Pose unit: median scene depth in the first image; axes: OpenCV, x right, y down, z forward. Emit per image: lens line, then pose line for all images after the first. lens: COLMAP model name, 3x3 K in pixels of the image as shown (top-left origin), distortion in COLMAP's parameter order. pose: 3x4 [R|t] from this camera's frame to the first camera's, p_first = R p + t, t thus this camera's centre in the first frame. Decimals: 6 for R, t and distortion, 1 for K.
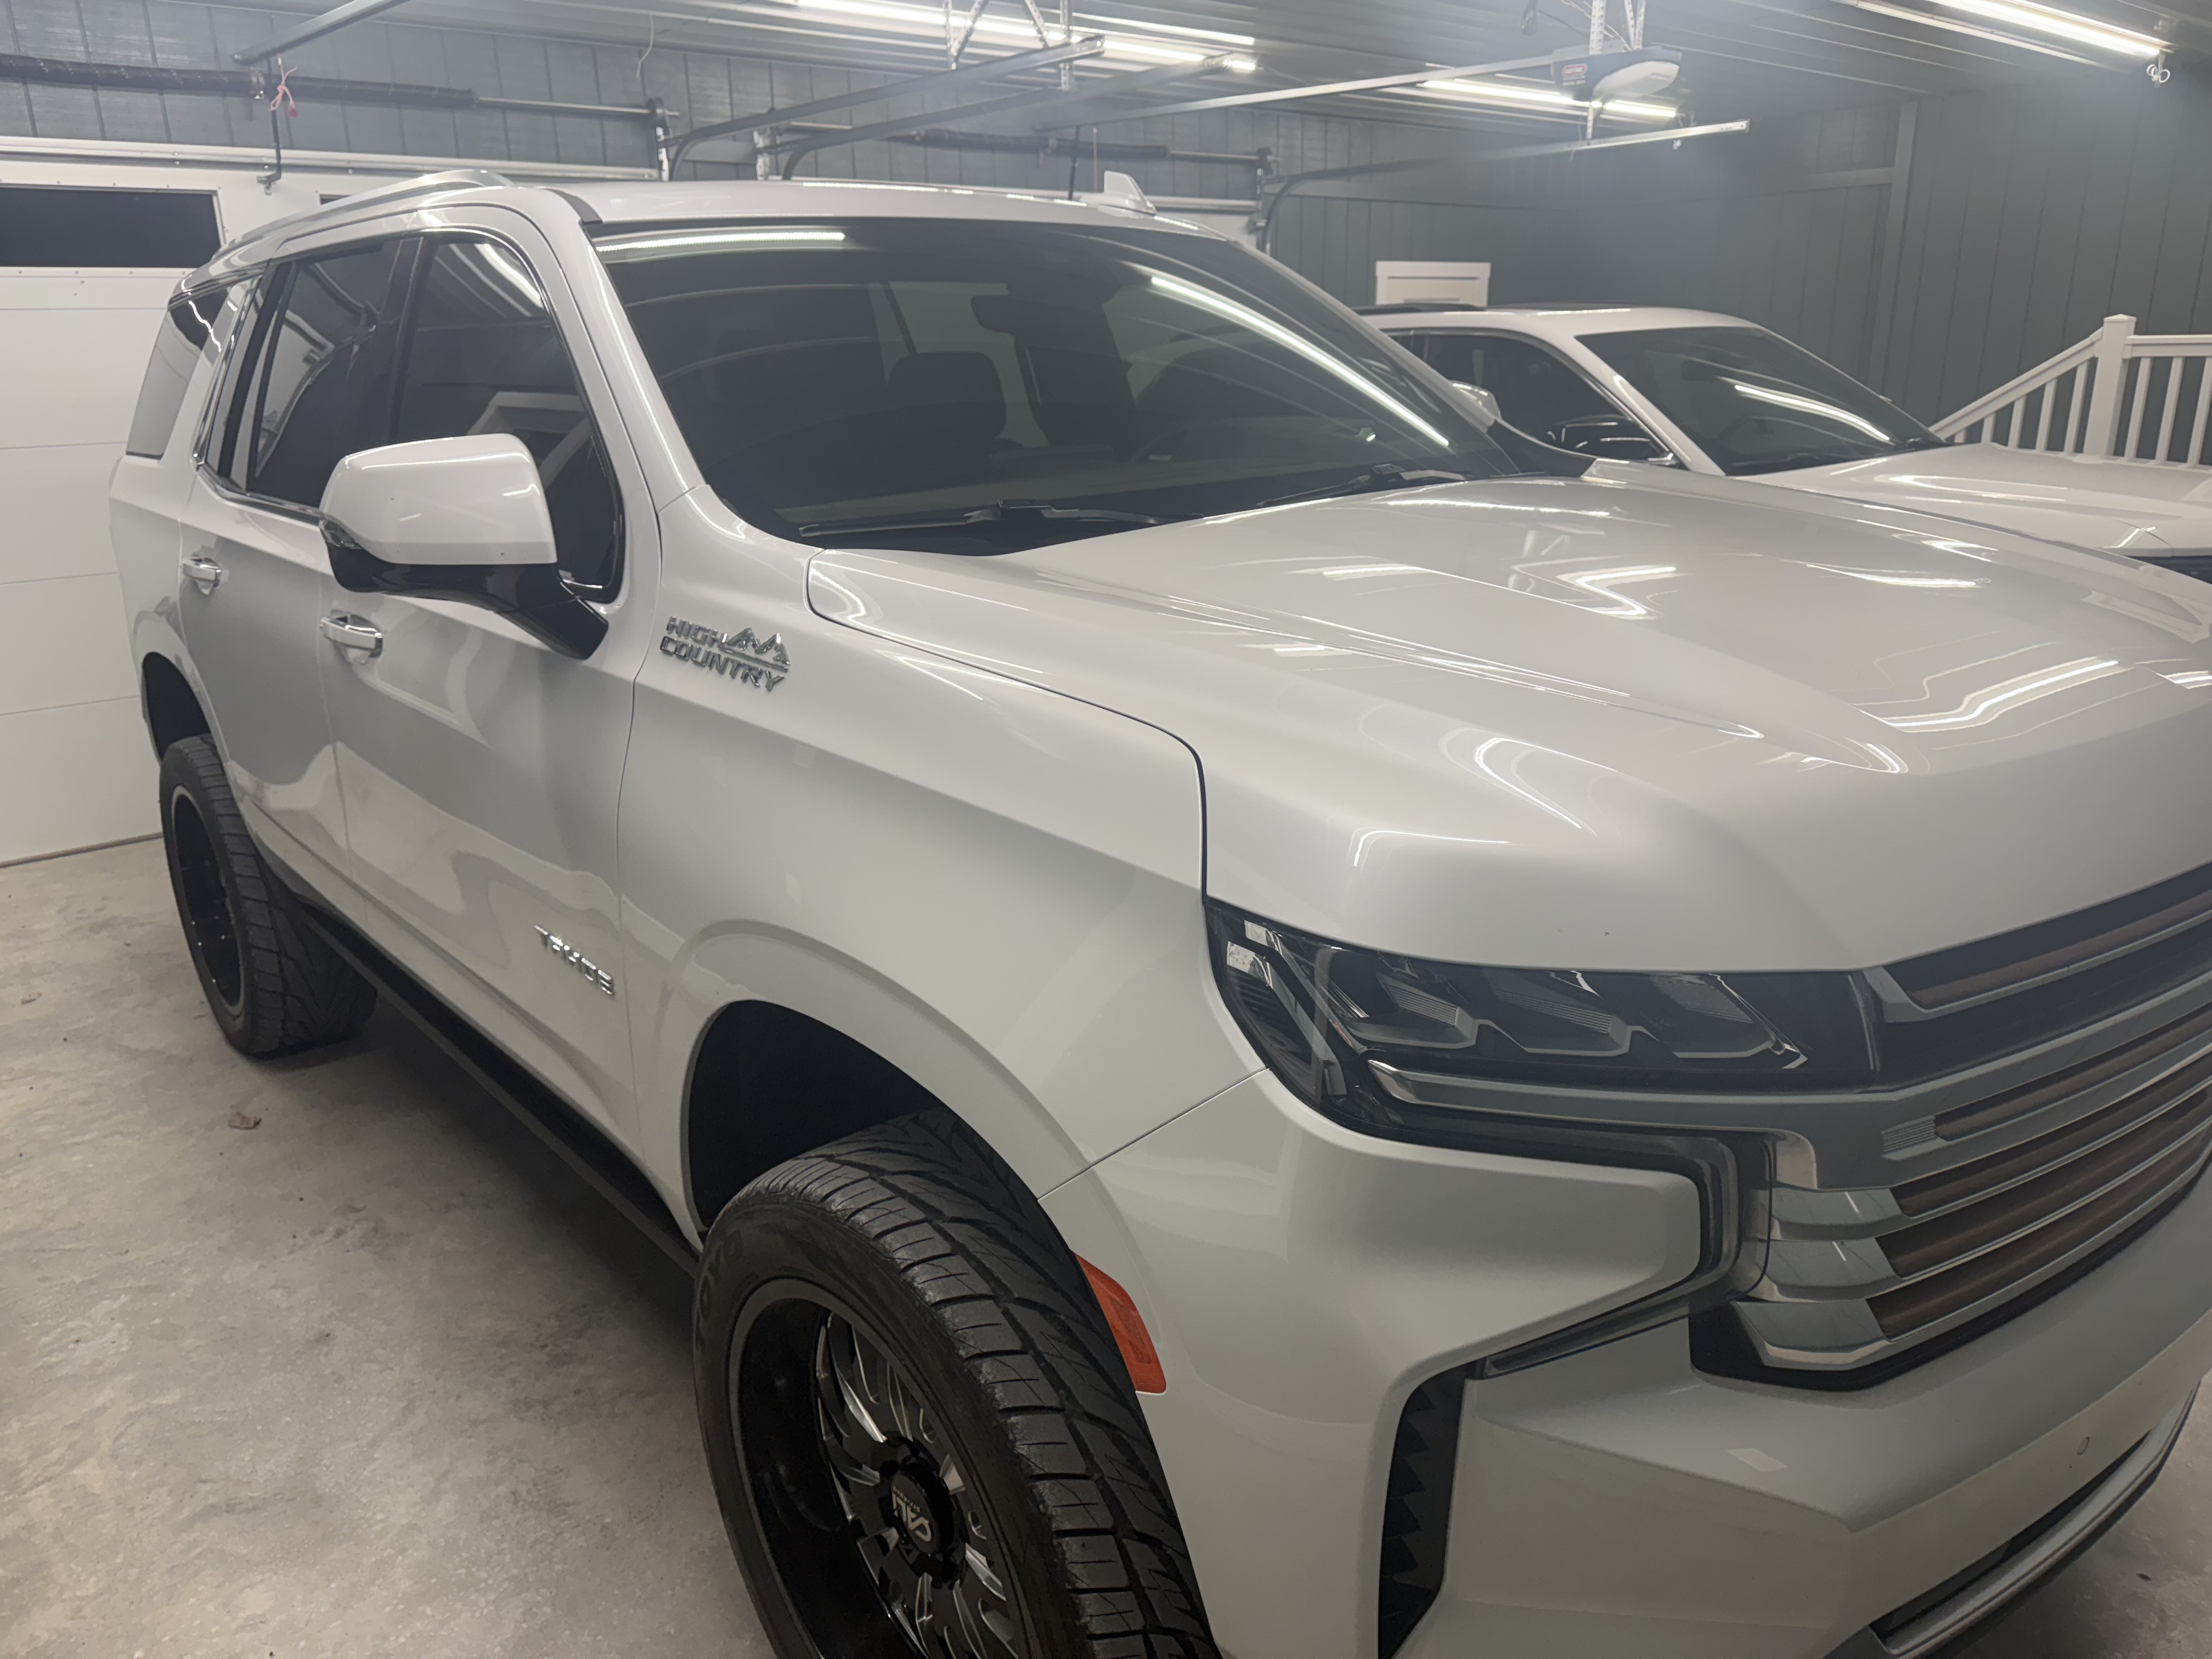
lens RADIAL K [[1561.7, 0, 1106.0], [0, 1561.7, 829.5], [0, 0, 1]] dist [0.000386, -0.005149]
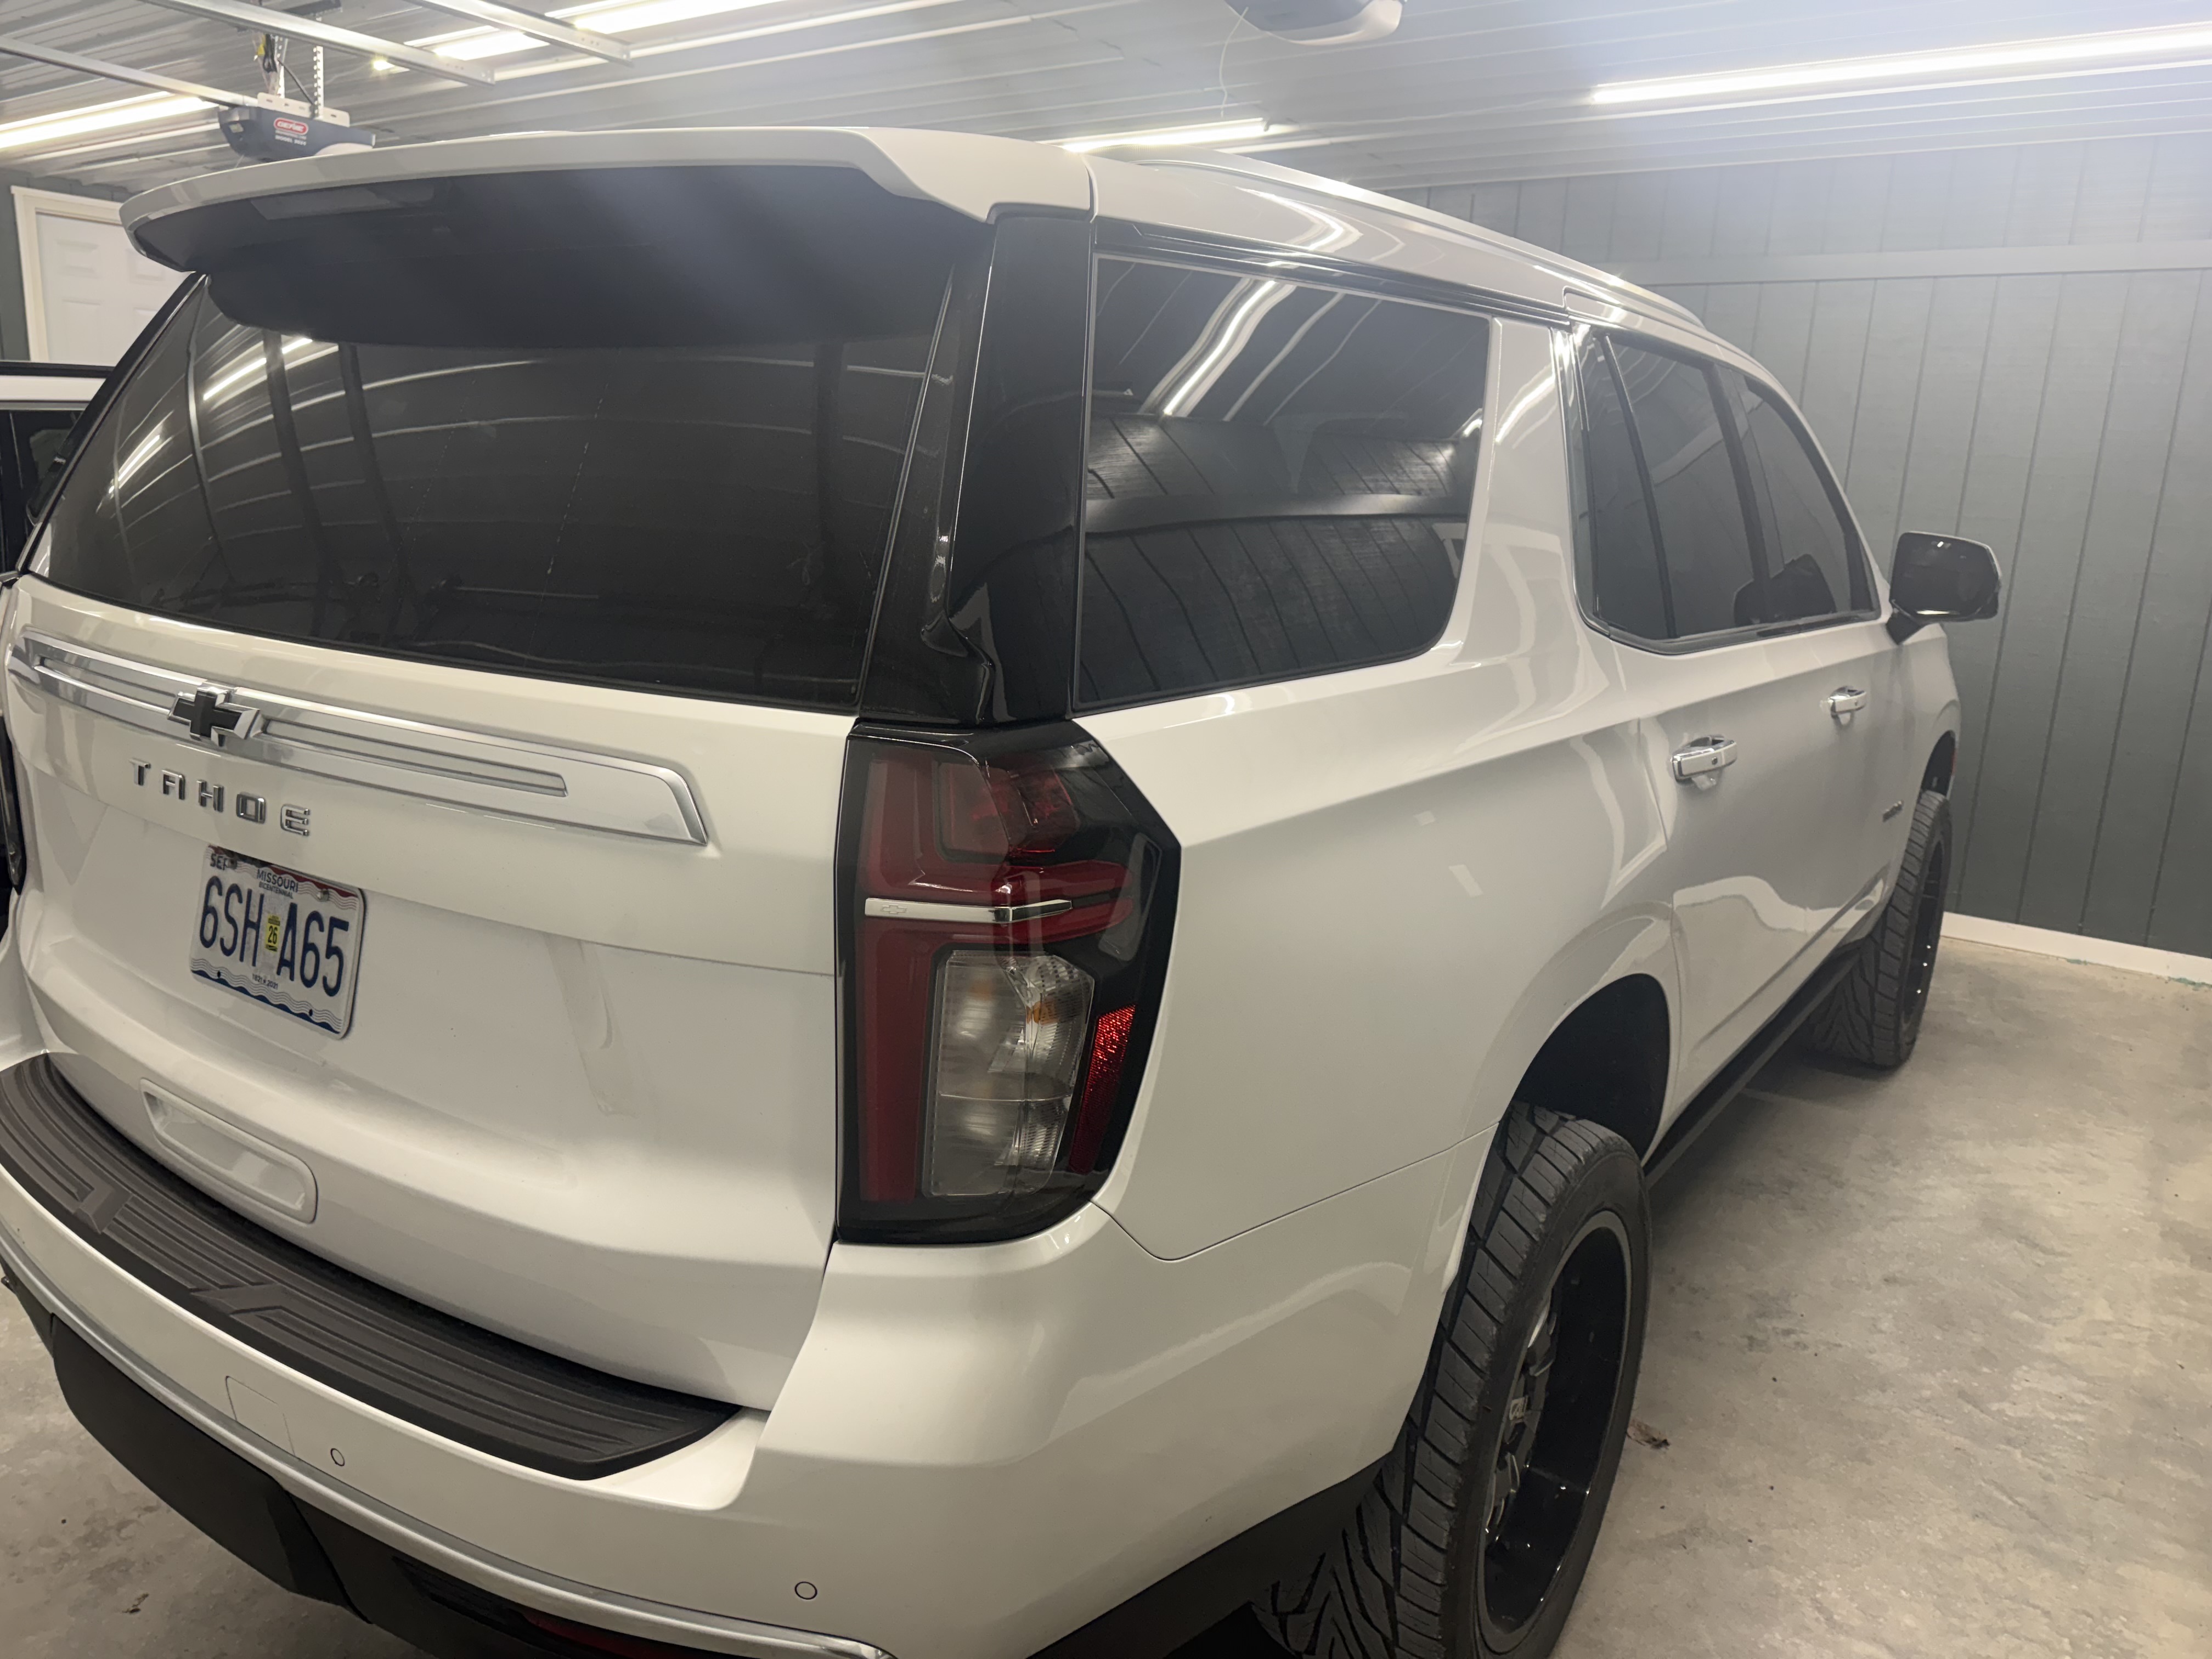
lens RADIAL K [[1561.7, 0, 1106.0], [0, 1561.7, 829.5], [0, 0, 1]] dist [0.000386, -0.005149]
pose [[-0.233061, -0.210891, 0.949320, -1.448678], [0.248278, 0.930946, 0.267762, -0.478306], [-0.940234, 0.298101, -0.164607, 1.684087]]
